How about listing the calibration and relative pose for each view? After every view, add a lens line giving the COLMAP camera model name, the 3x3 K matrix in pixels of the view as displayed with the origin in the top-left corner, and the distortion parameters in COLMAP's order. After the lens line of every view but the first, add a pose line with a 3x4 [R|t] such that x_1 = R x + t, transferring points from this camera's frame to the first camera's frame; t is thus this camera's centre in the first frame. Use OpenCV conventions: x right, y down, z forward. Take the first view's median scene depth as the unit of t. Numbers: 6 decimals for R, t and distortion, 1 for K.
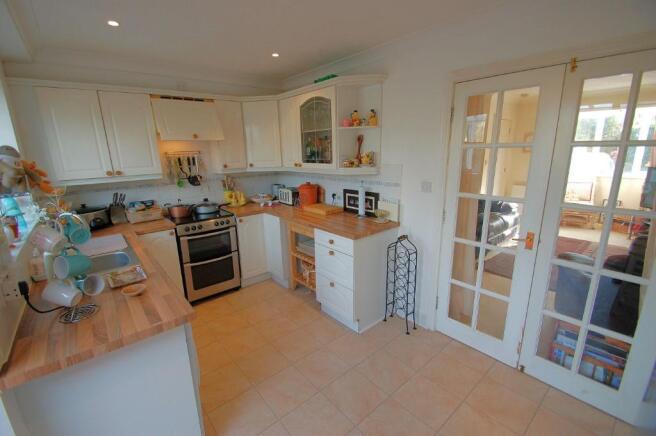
lens RADIAL K [[287.7, 0, 328.0], [0, 287.7, 218.0], [0, 0, 1]] dist [-0.000042, 0.000070]
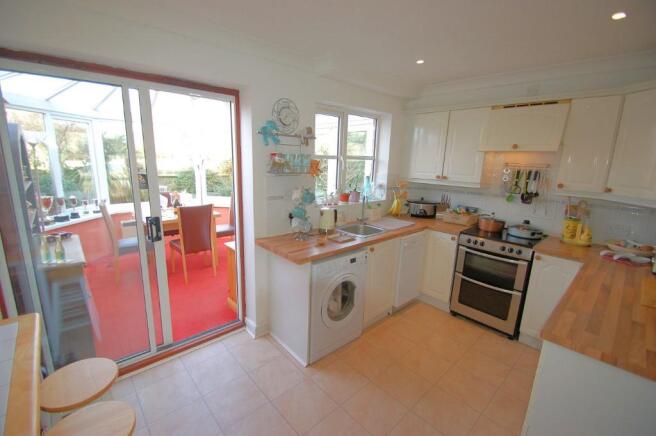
lens RADIAL K [[287.7, 0, 328.0], [0, 287.7, 218.0], [0, 0, 1]] dist [-0.000042, 0.000070]
pose [[0.027678, 0.229682, -0.972872, 0.412989], [-0.265817, 0.939895, 0.214334, -0.110797], [0.963626, 0.252673, 0.087067, 0.408897]]
